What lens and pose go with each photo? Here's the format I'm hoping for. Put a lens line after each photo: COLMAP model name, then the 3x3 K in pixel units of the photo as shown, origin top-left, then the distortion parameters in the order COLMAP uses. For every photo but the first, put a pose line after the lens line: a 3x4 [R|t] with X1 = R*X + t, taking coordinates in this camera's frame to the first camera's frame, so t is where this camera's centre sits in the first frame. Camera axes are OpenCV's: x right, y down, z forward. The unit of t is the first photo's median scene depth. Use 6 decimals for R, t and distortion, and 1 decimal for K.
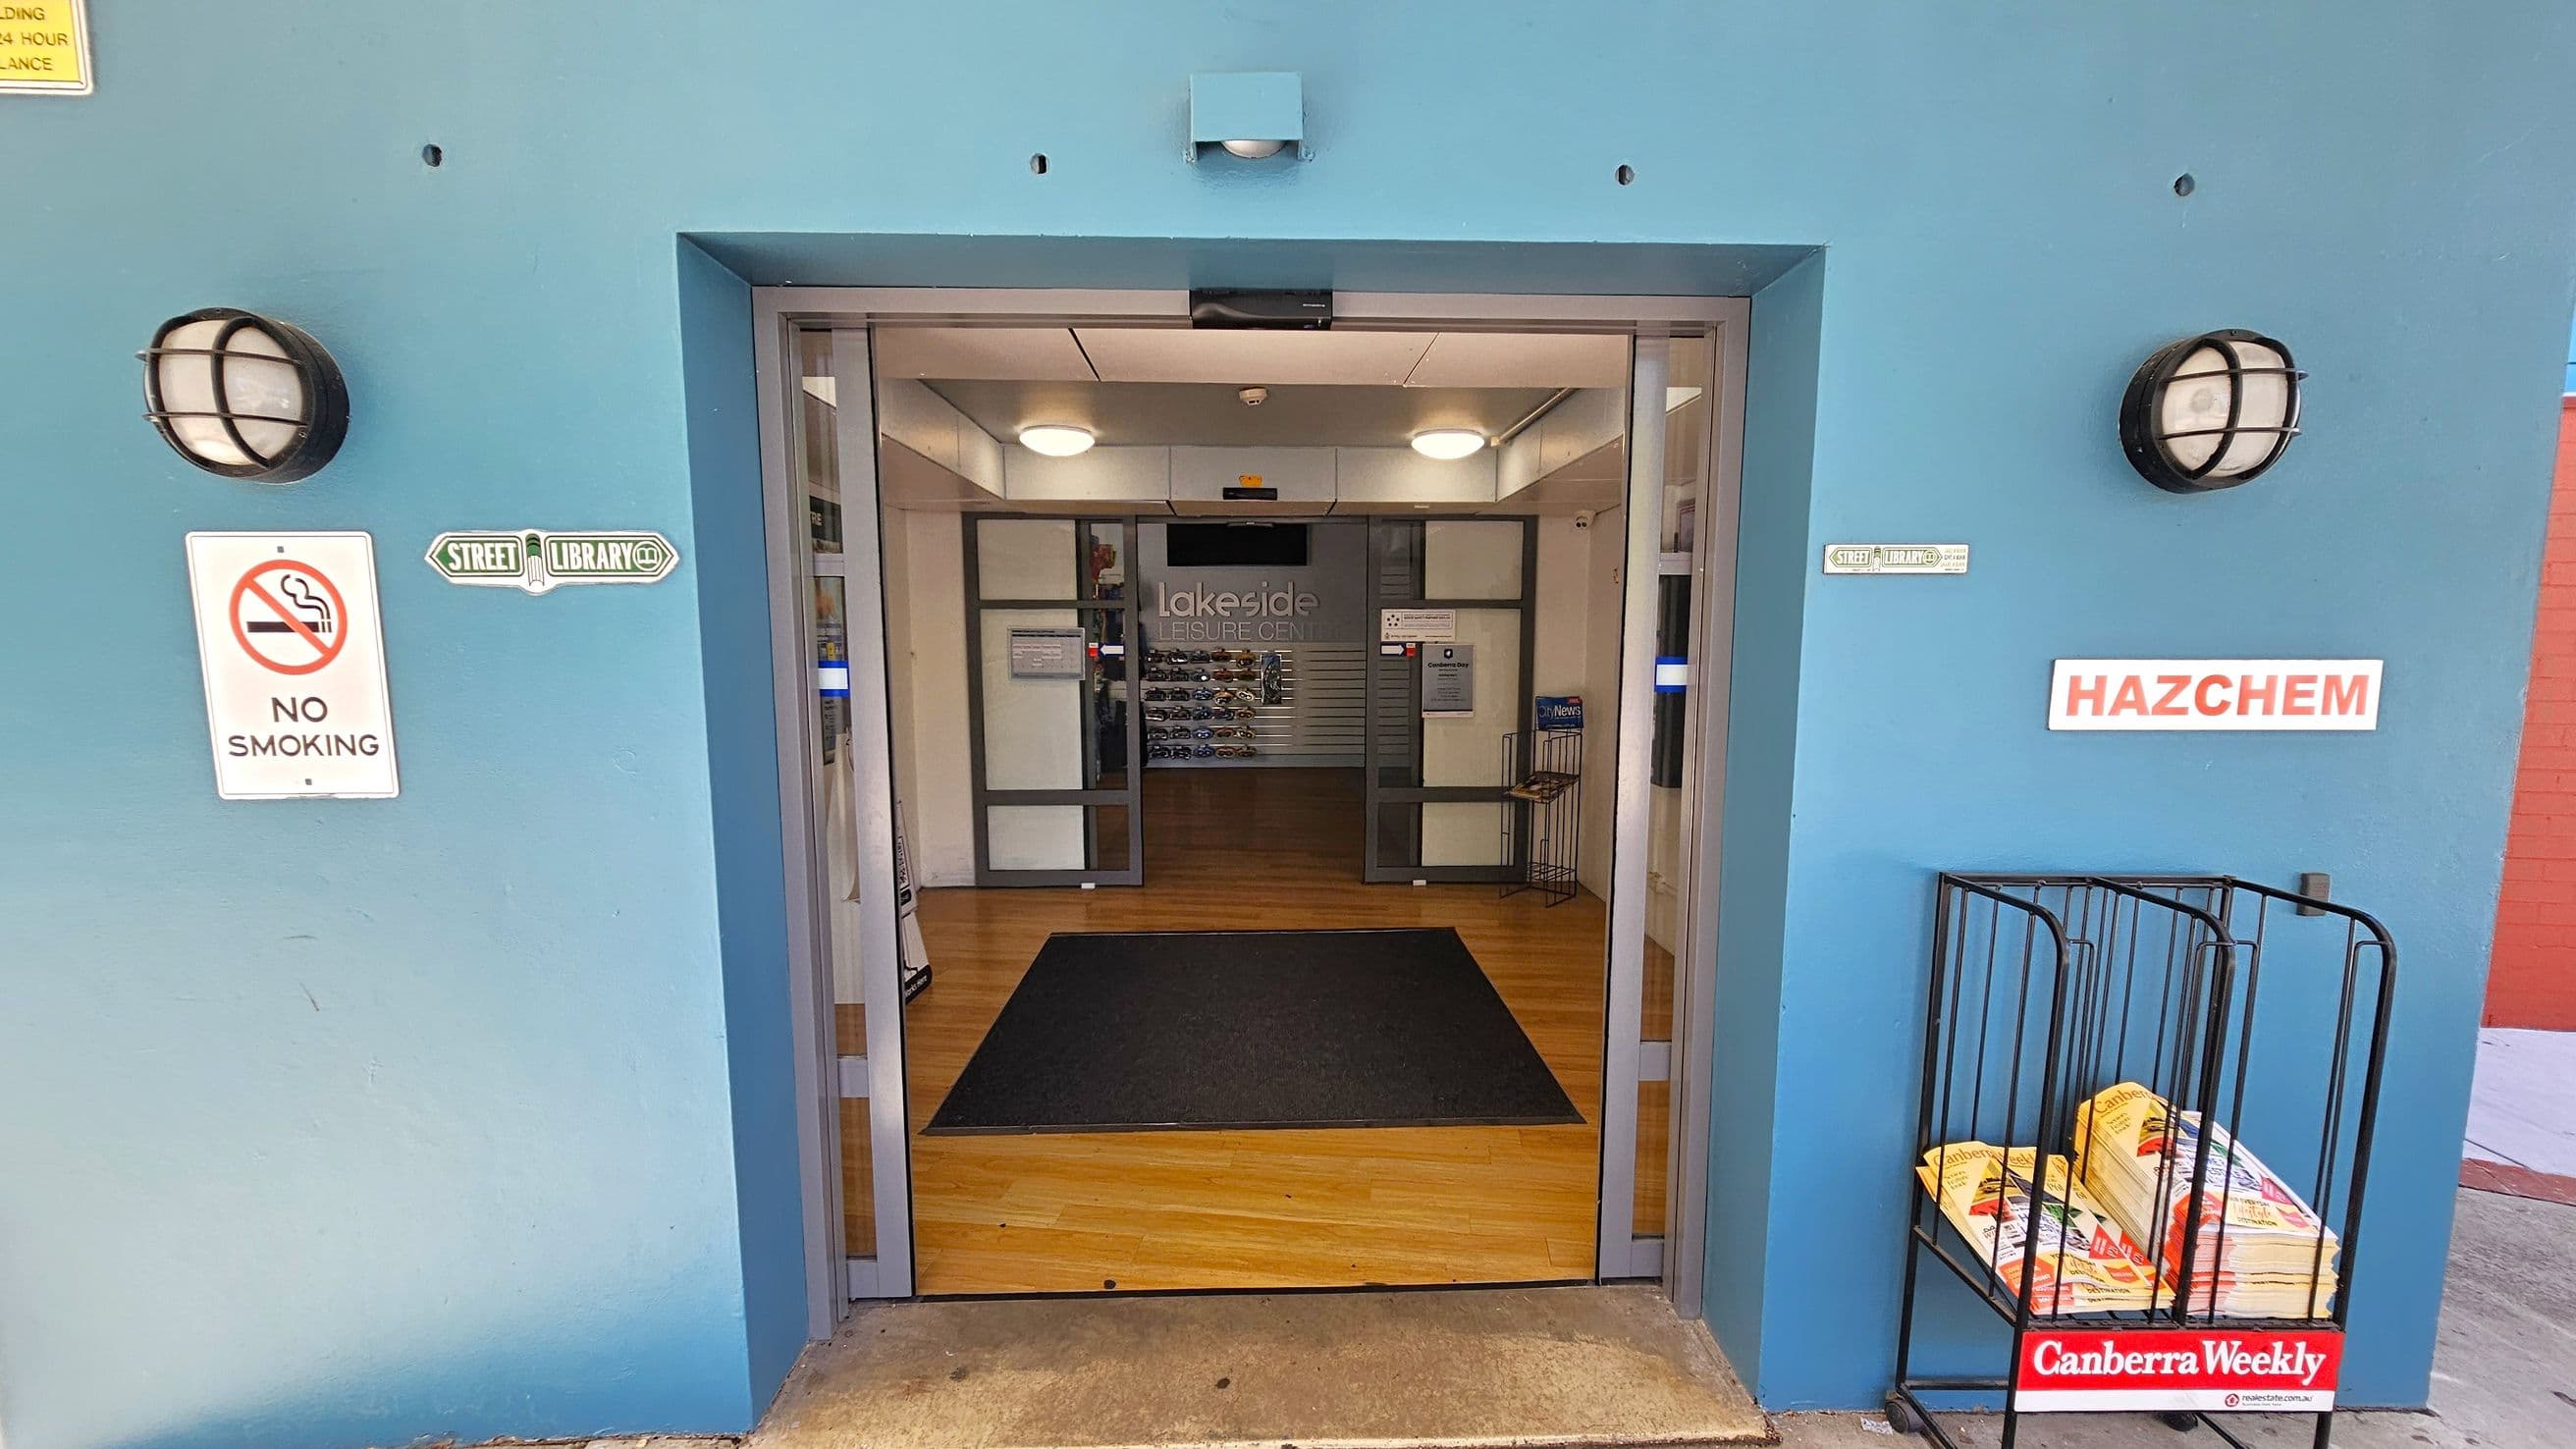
lens RADIAL K [[1061.8, 0, 1290.2], [0, 1061.8, 742.0], [0, 0, 1]] dist [-0.001218, -0.000359]
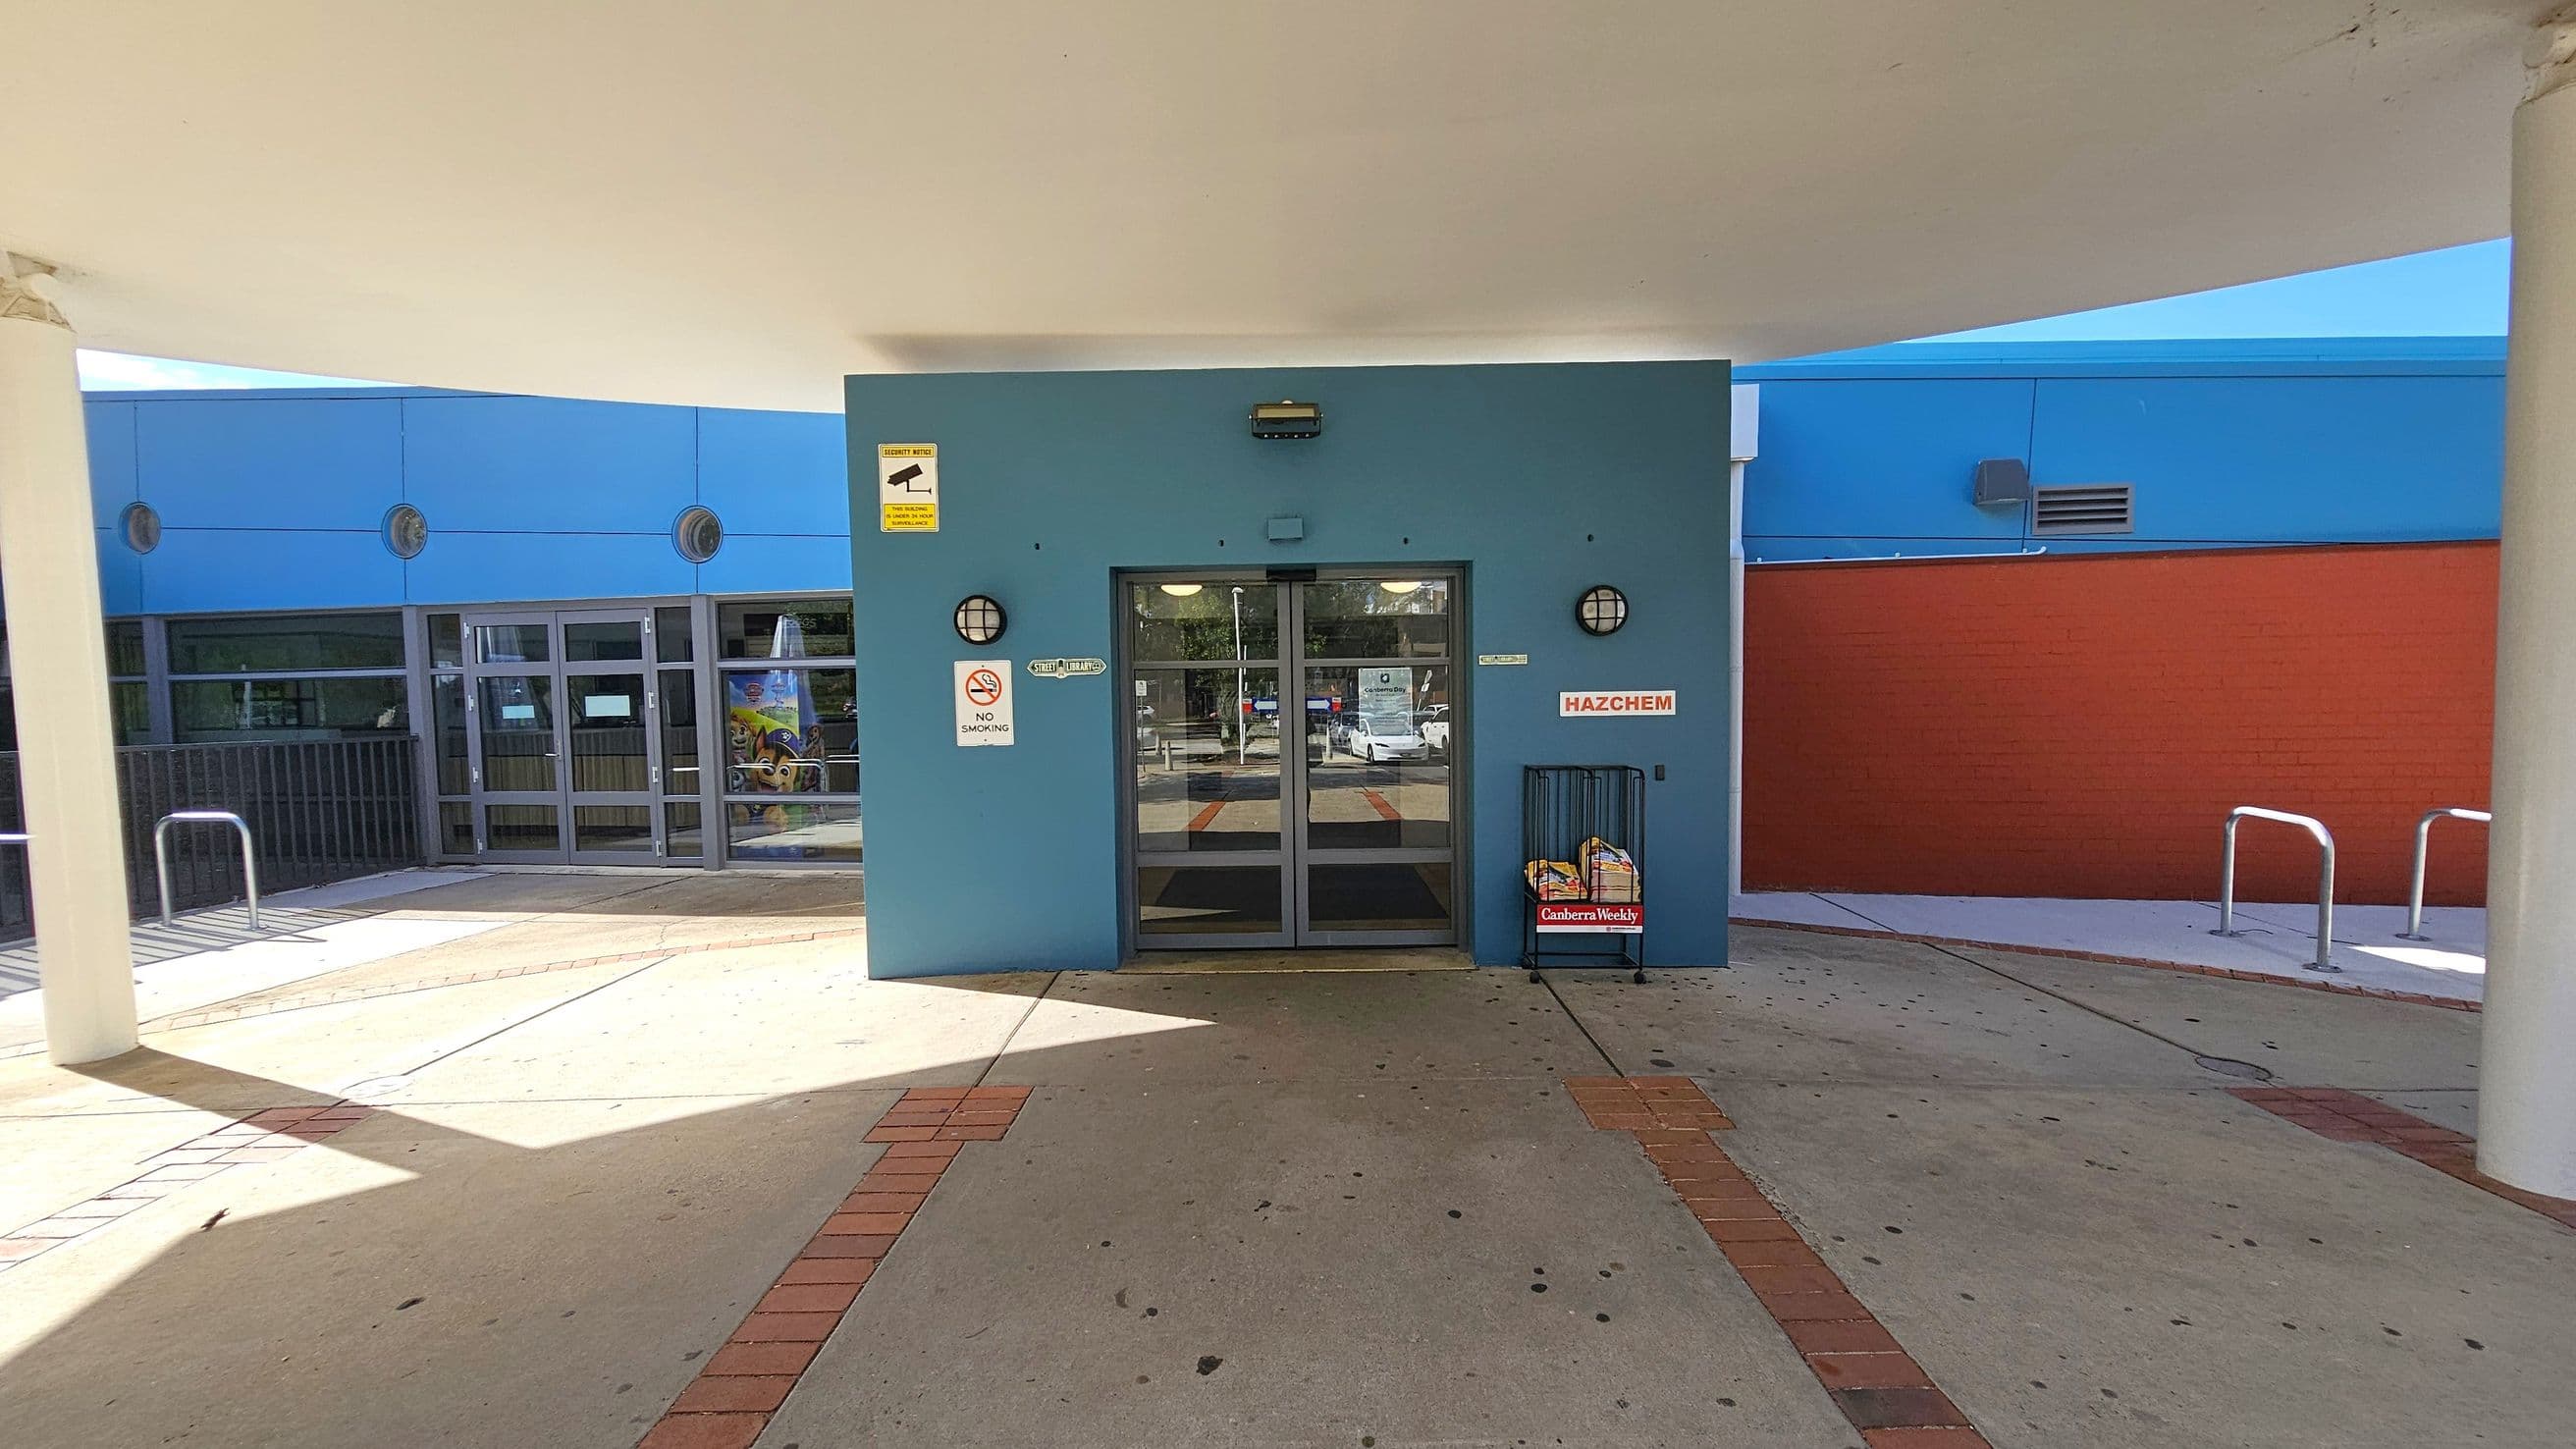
lens RADIAL K [[1061.8, 0, 1290.2], [0, 1061.8, 742.0], [0, 0, 1]] dist [-0.001218, -0.000359]
pose [[0.999147, -0.014120, -0.038809, 0.084895], [0.011769, 0.998120, -0.060144, 0.241464], [0.039585, 0.059636, 0.997435, -2.073474]]
